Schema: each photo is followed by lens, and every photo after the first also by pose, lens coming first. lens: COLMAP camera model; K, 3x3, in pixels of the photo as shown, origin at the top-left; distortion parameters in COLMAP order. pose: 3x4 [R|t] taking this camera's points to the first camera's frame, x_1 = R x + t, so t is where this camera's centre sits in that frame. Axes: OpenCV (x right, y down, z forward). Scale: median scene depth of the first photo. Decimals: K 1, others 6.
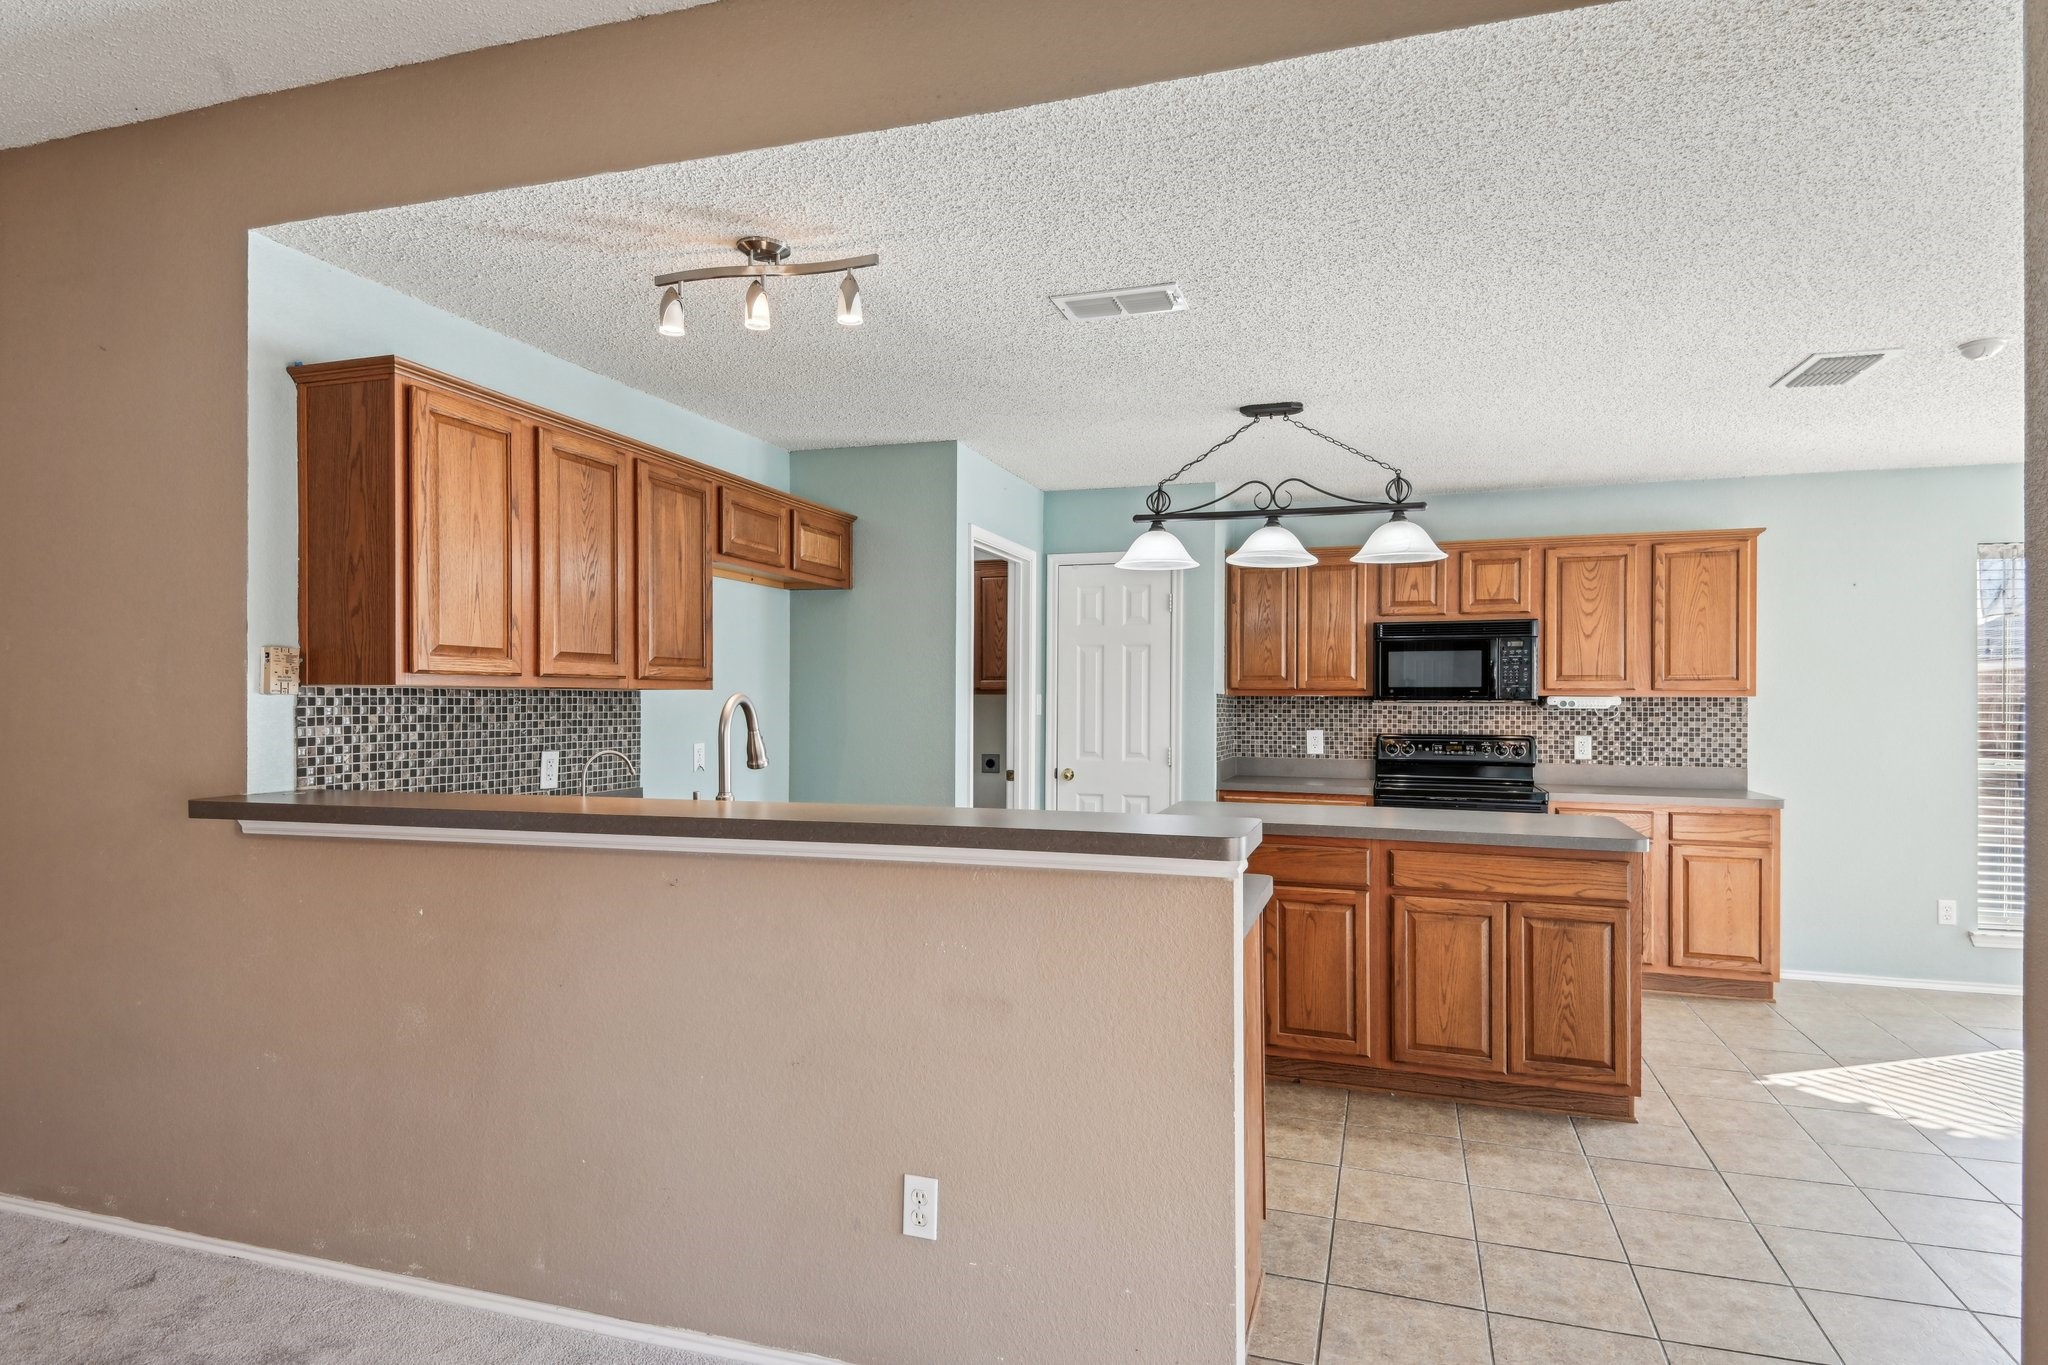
lens RADIAL K [[1122.4, 0, 1036.7], [0, 1122.4, 691.0], [0, 0, 1]] dist [0.096968, -0.082365]
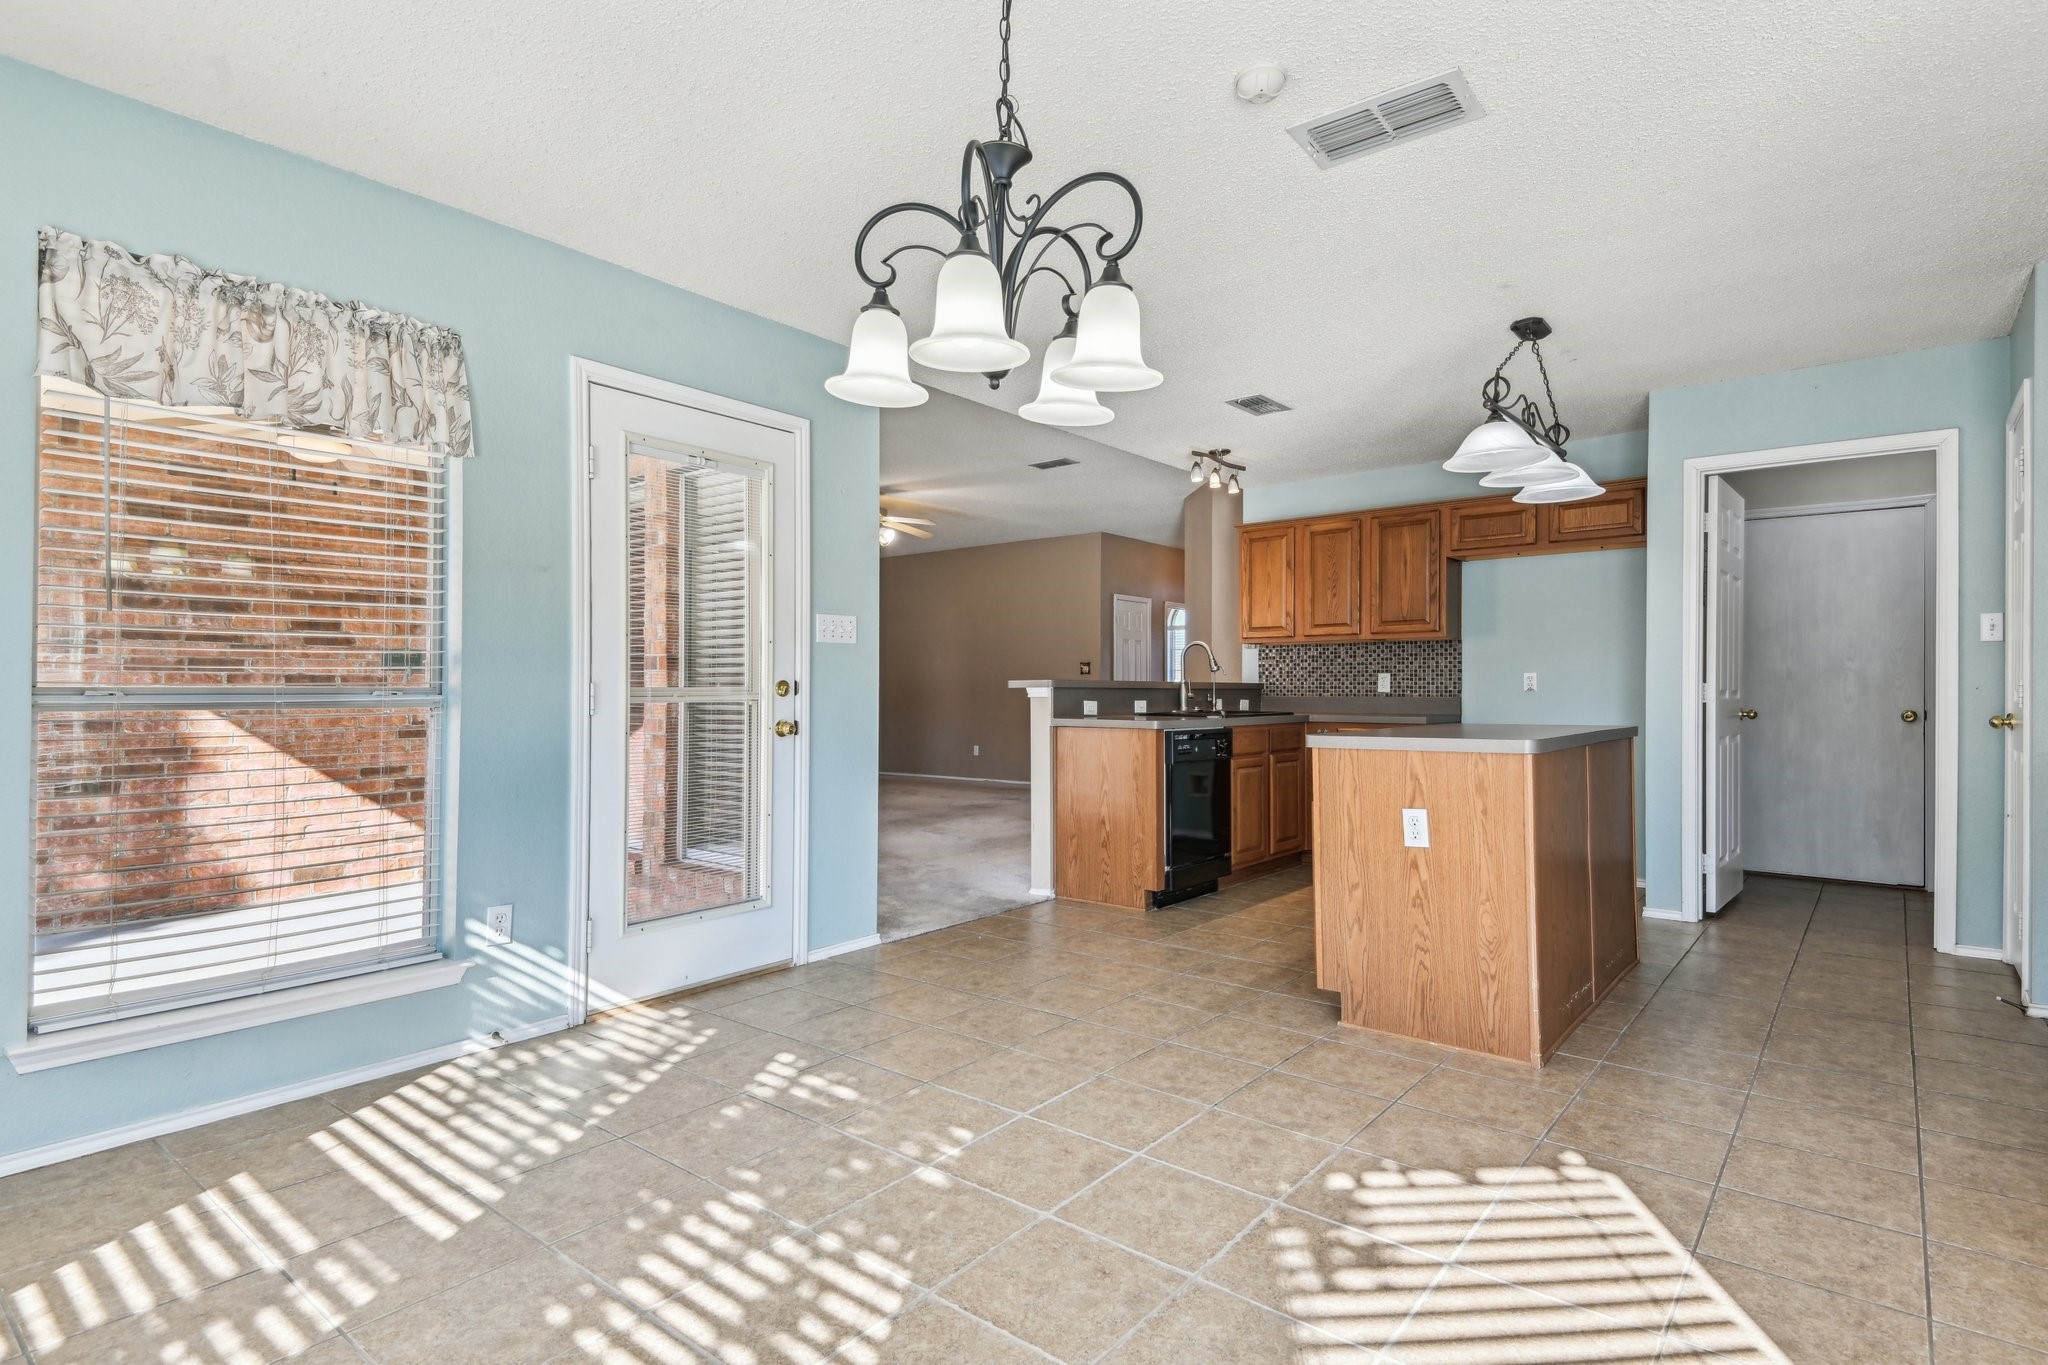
lens RADIAL K [[1012.2, 0, 1026.9], [0, 1012.2, 697.4], [0, 0, 1]] dist [0.105338, -0.077564]
pose [[-0.363184, 0.003244, -0.931712, 1.190340], [0.004945, 0.999987, 0.001554, 0.073603], [0.931704, -0.004043, -0.363195, 0.883972]]
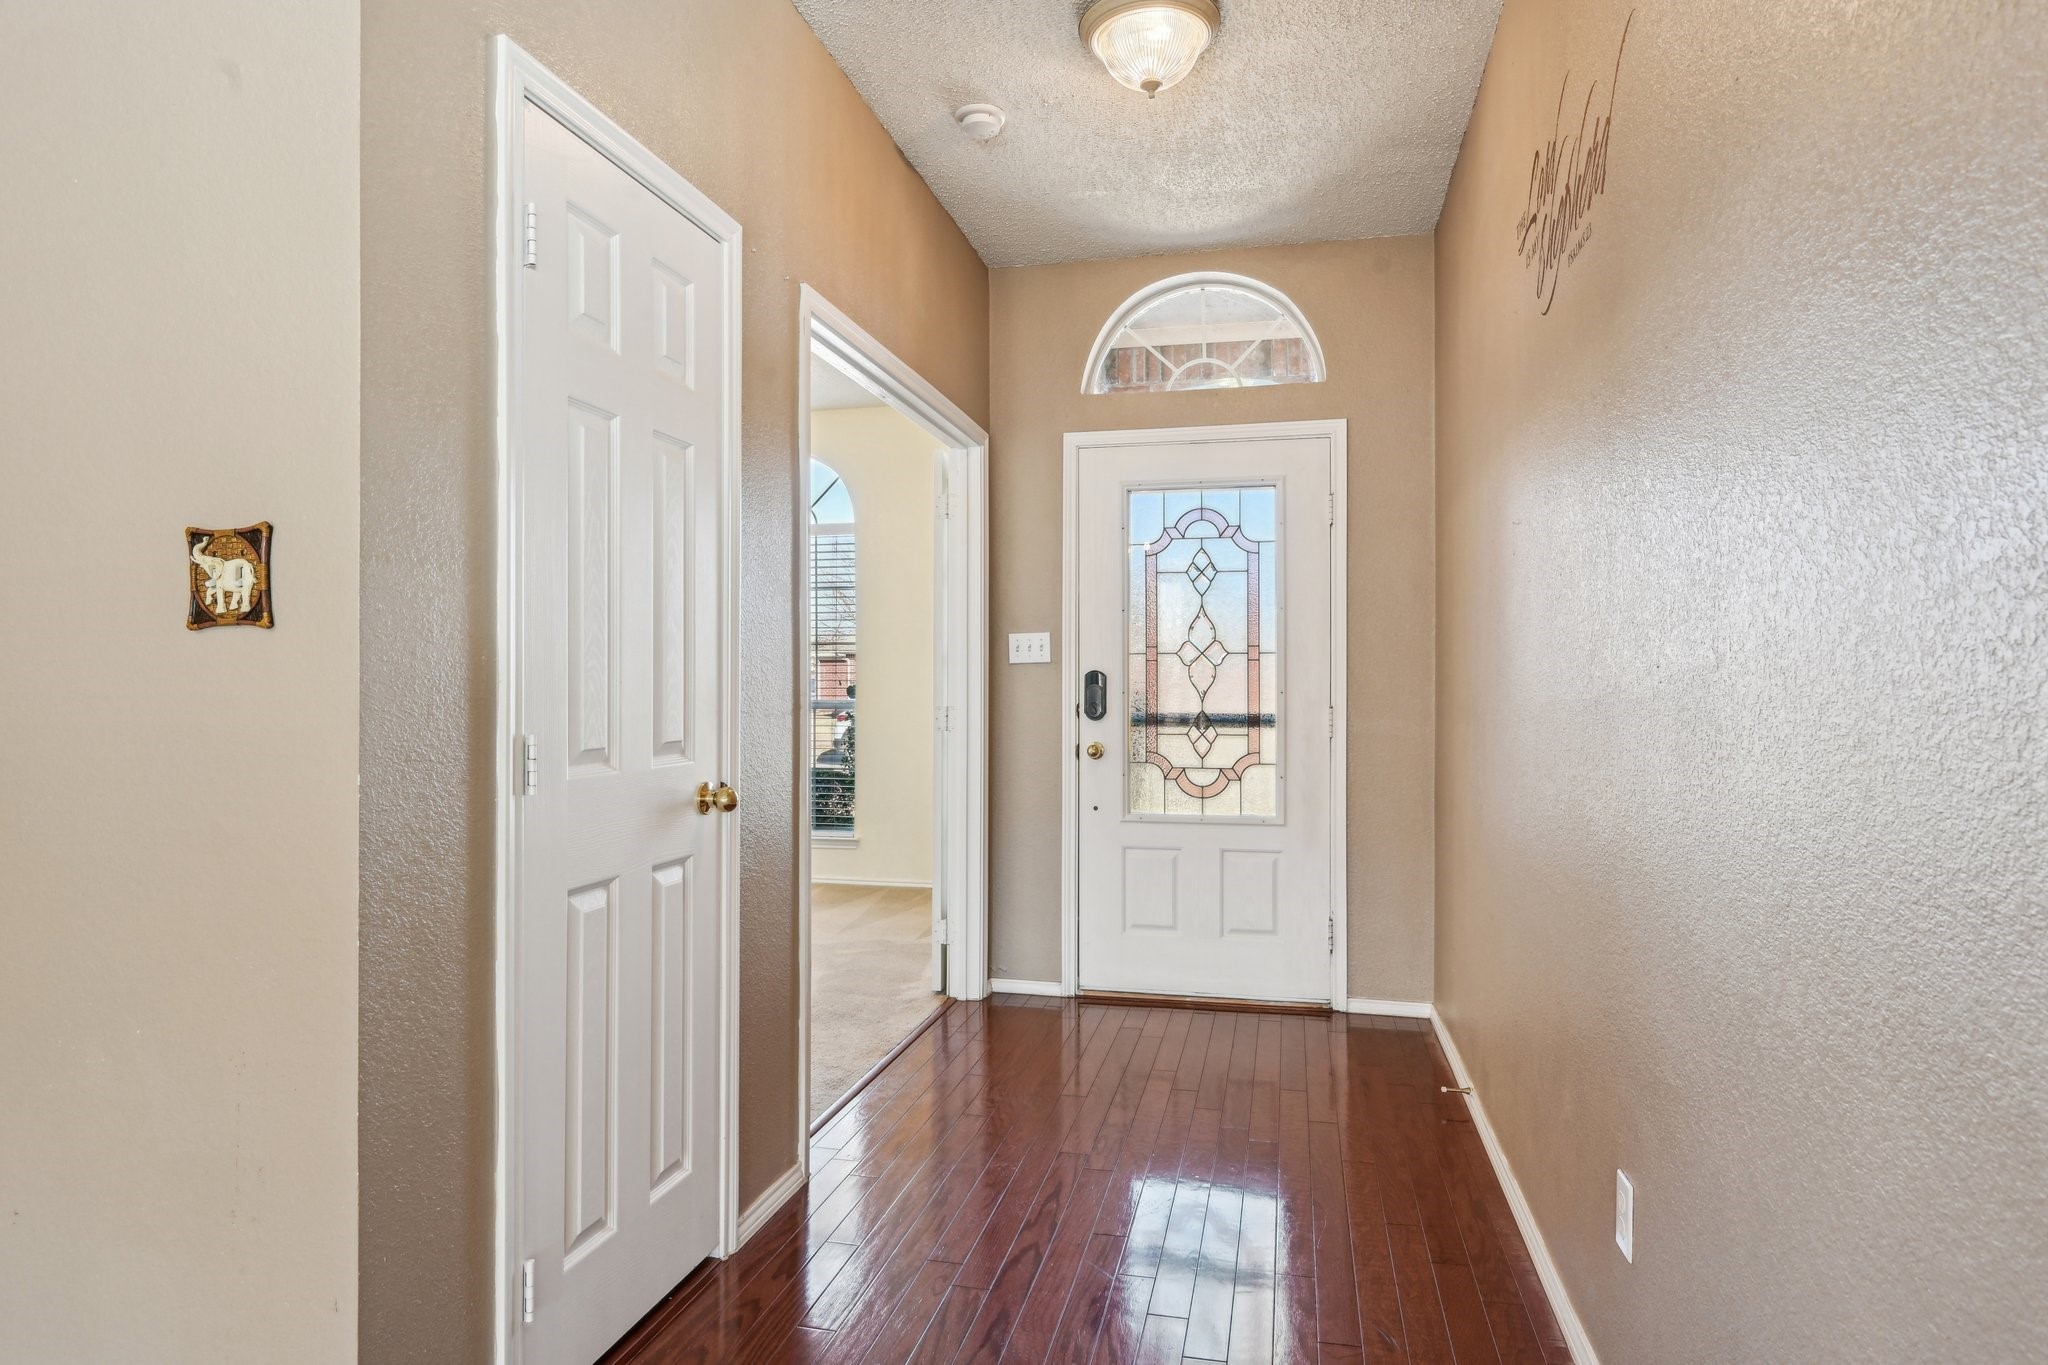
lens RADIAL K [[1122.4, 0, 1036.7], [0, 1122.4, 691.0], [0, 0, 1]] dist [0.096968, -0.082365]
pose [[0.093774, 0.004051, -0.995585, -0.822528], [0.011340, 0.999923, 0.005137, 0.041031], [0.995529, -0.011771, 0.093721, 0.317317]]
